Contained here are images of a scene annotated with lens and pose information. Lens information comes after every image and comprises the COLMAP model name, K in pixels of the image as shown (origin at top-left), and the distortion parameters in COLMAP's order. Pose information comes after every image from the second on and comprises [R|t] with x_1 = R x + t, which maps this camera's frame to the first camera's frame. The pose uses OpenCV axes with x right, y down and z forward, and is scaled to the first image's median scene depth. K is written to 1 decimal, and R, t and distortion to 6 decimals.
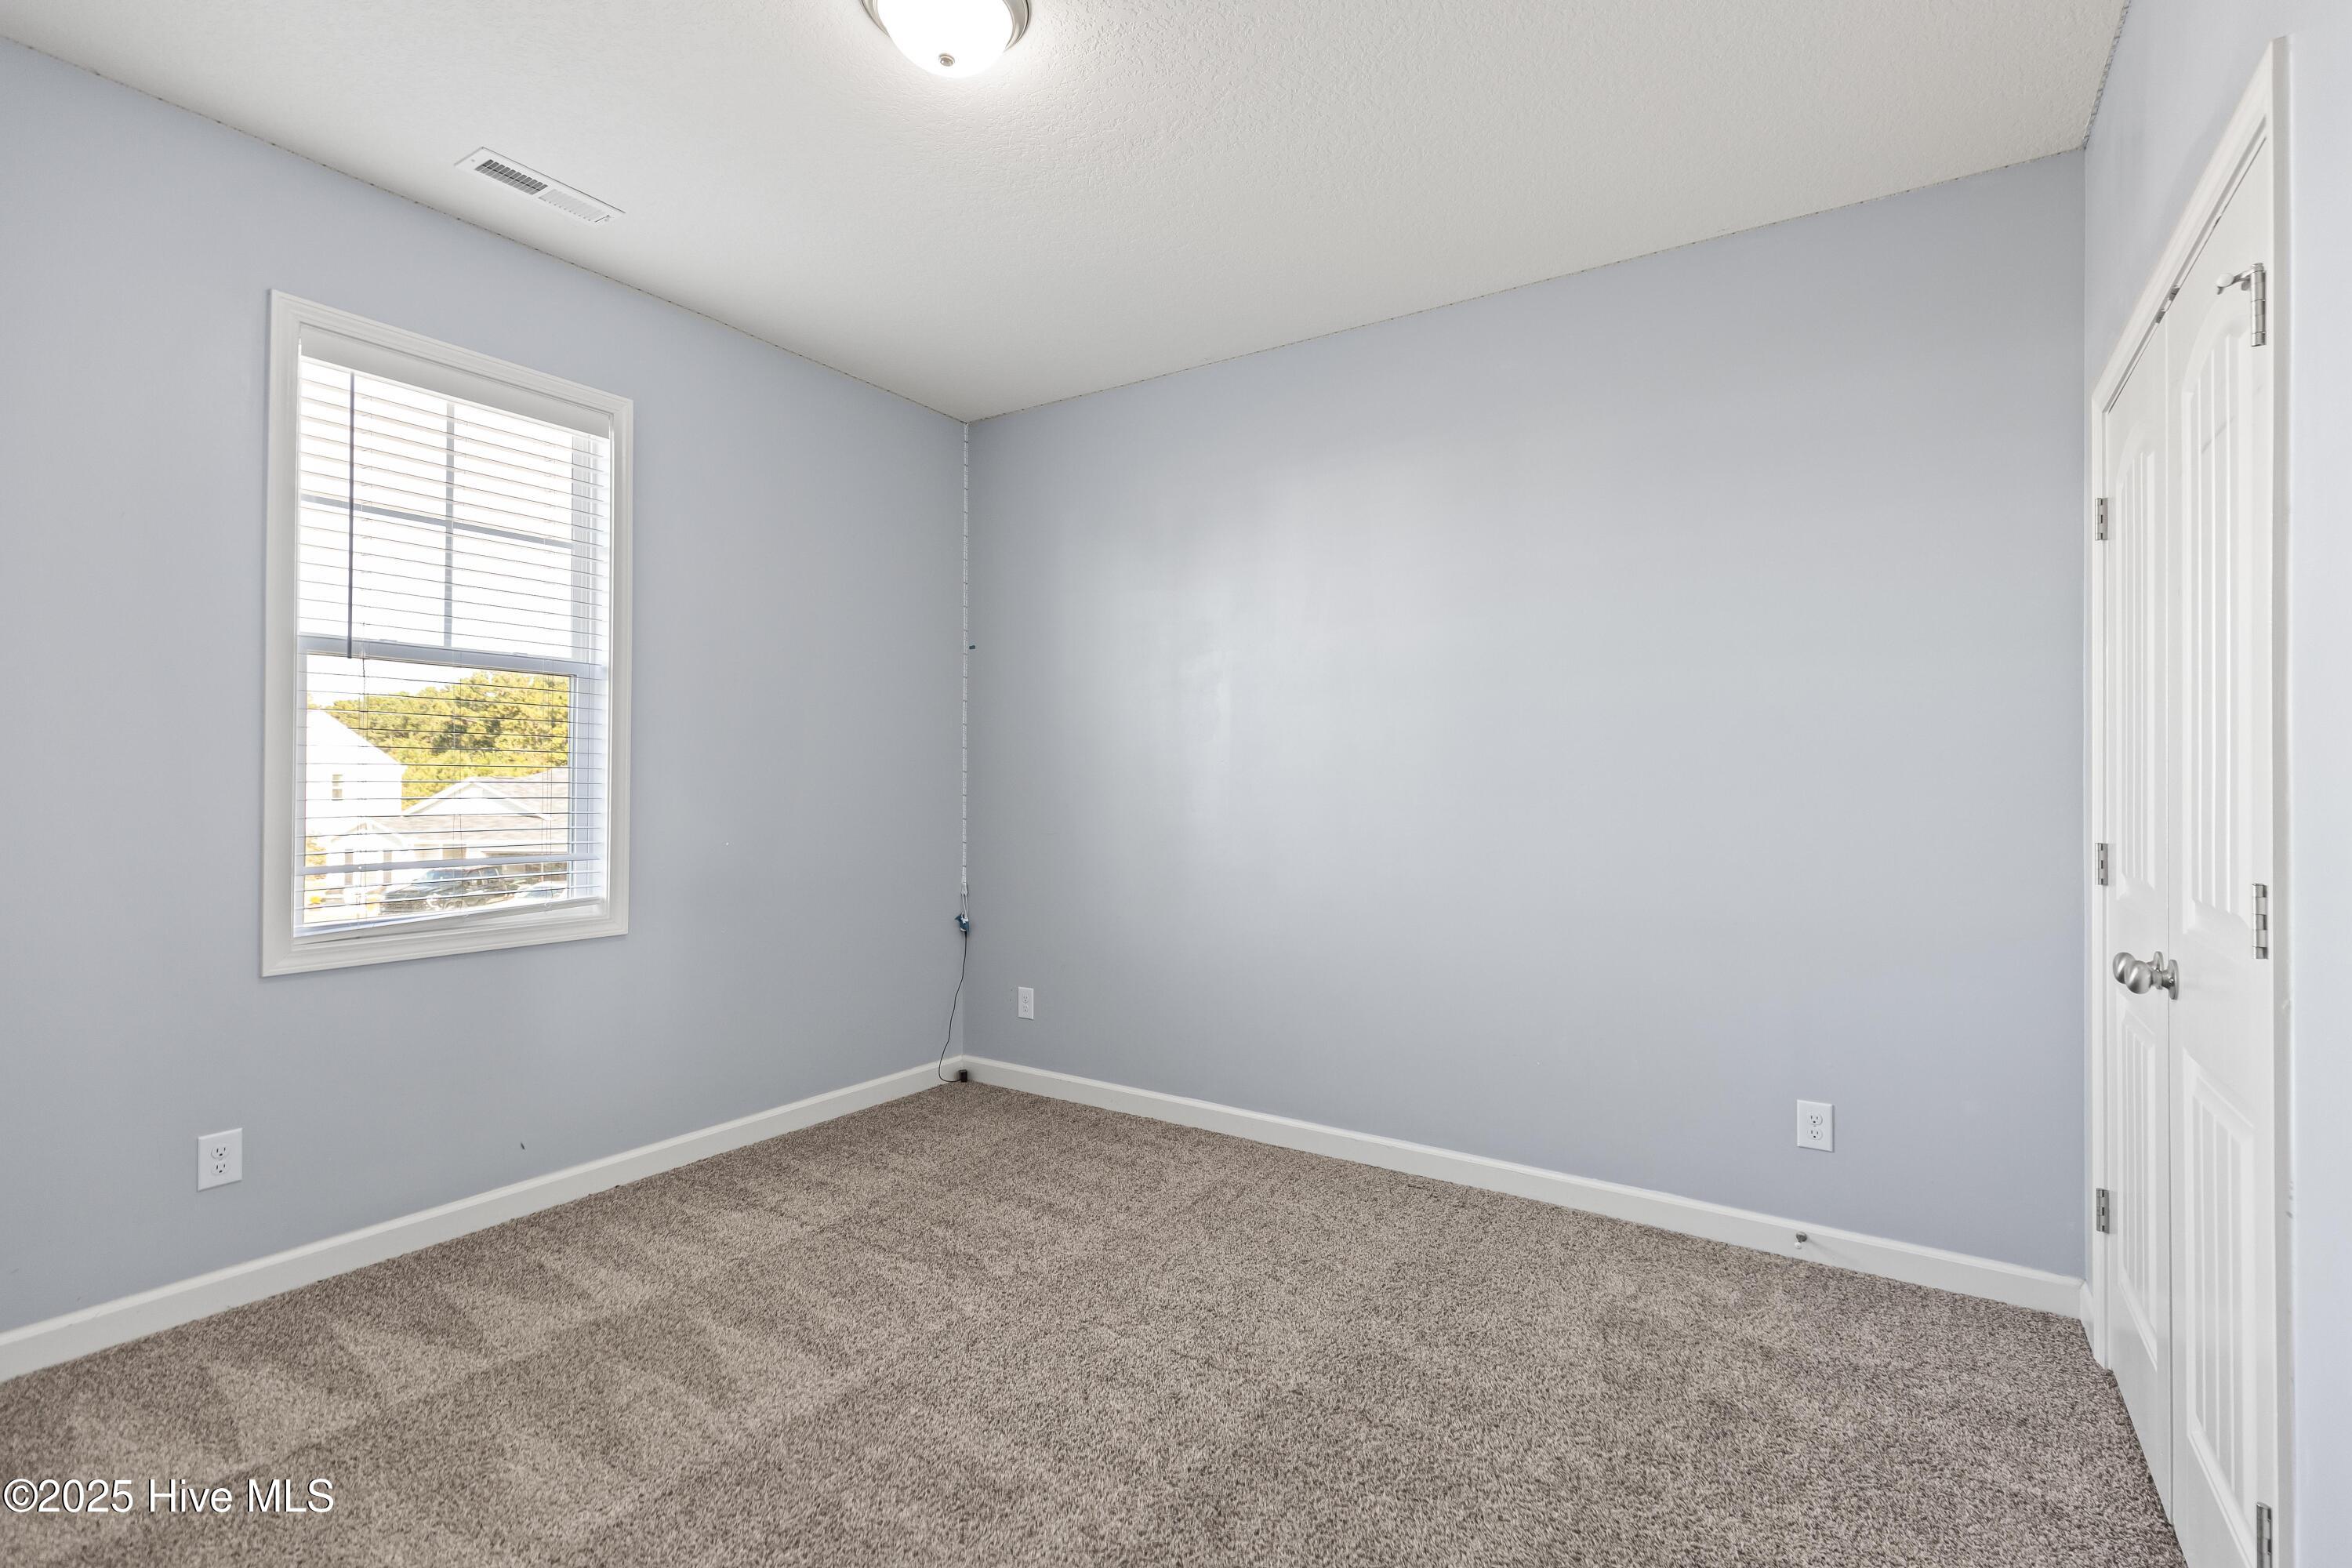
lens RADIAL K [[1052.7, 0, 1185.1], [0, 1052.7, 773.7], [0, 0, 1]] dist [0.000407, -0.000466]
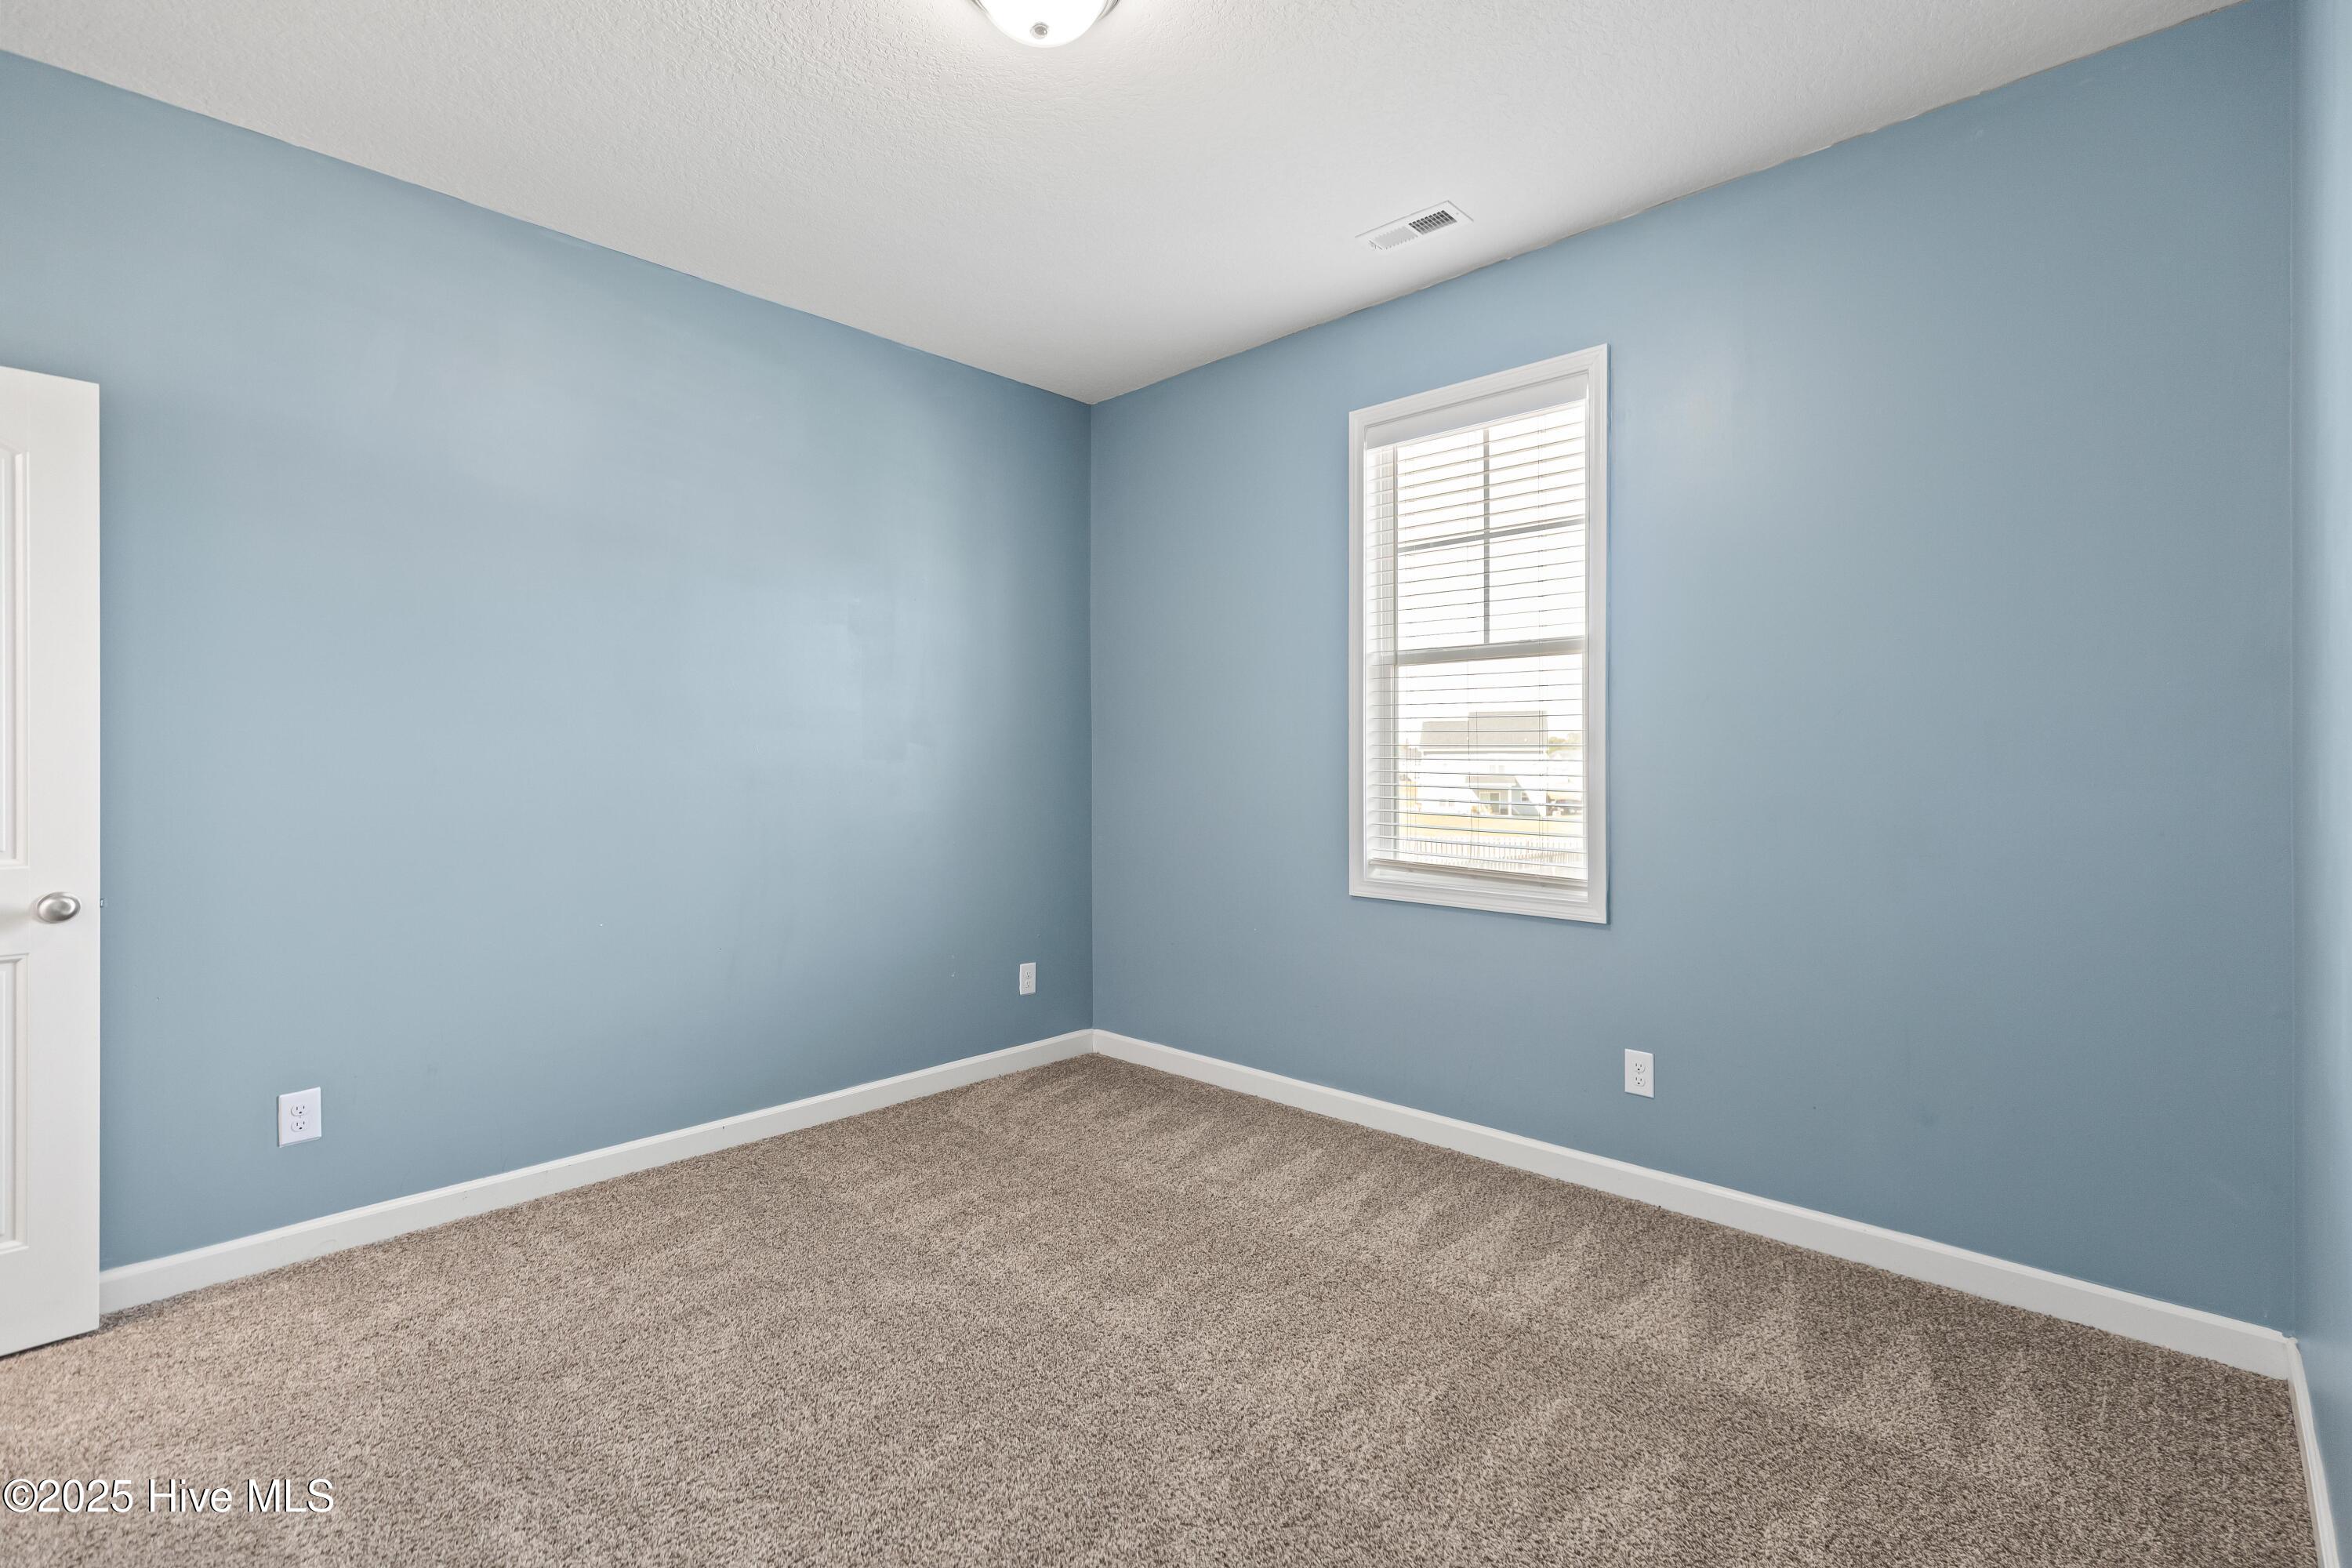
lens RADIAL K [[1081.3, 0, 1171.9], [0, 1081.3, 756.7], [0, 0, 1]] dist [0.094580, -0.000096]
pose [[-0.172435, -0.003923, -0.985013, 0.538409], [0.005123, 0.999975, -0.004879, 0.008548], [0.985008, -0.005888, -0.172410, 0.867201]]
